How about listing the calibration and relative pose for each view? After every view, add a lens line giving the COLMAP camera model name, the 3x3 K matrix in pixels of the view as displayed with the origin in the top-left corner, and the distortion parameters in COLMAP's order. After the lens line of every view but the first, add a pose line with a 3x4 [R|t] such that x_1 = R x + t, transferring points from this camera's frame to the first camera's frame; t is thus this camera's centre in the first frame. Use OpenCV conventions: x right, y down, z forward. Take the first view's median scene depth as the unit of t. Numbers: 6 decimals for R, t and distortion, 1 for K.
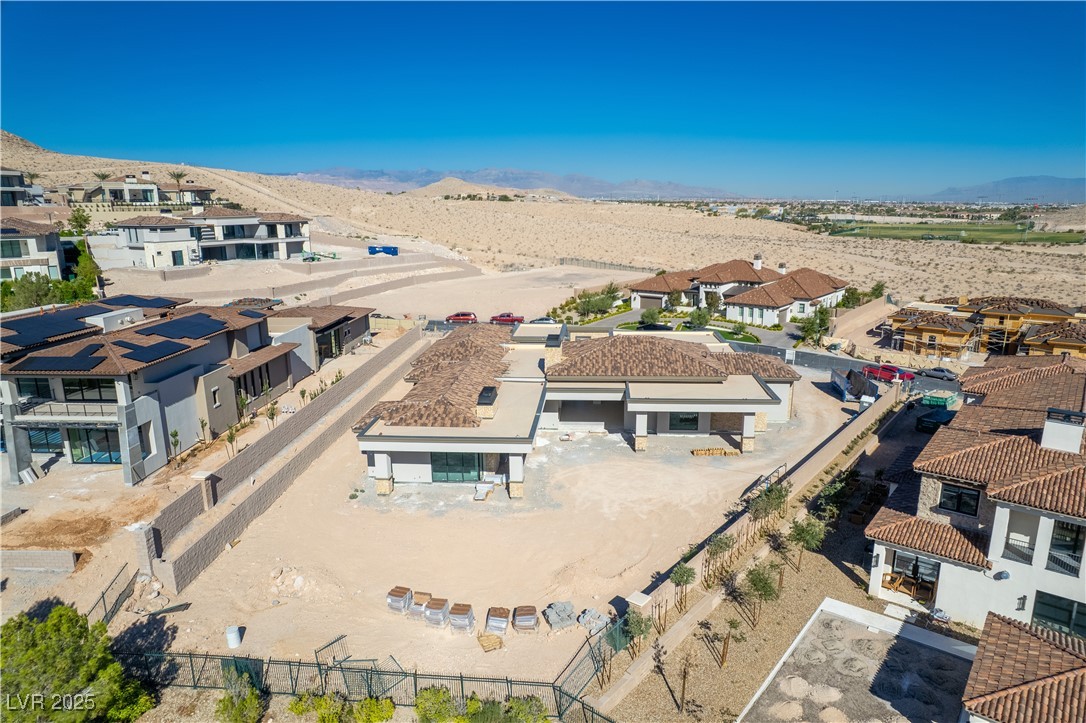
lens RADIAL K [[686.6, 0, 543.0], [0, 686.6, 361.5], [0, 0, 1]] dist [-0.071249, 0.059651]
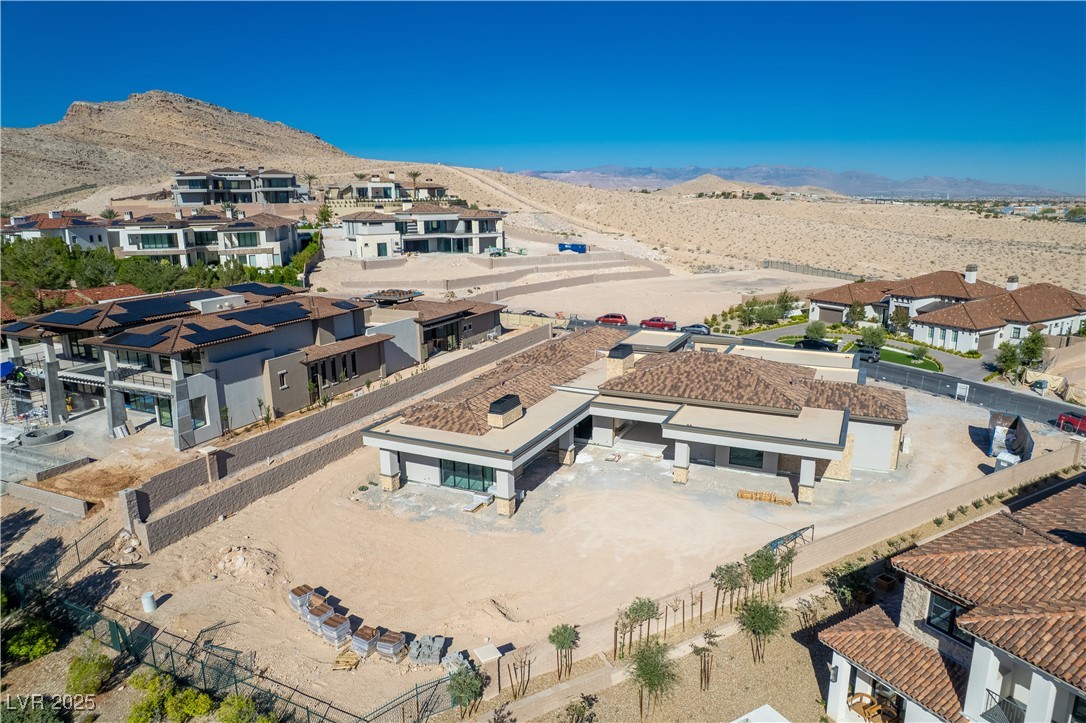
lens RADIAL K [[686.6, 0, 543.0], [0, 686.6, 361.5], [0, 0, 1]] dist [-0.071249, 0.059651]
pose [[0.934049, 0.080901, -0.347862, 0.125870], [-0.079654, 0.996662, 0.017910, -0.013049], [0.348150, 0.010980, 0.937375, 0.050796]]
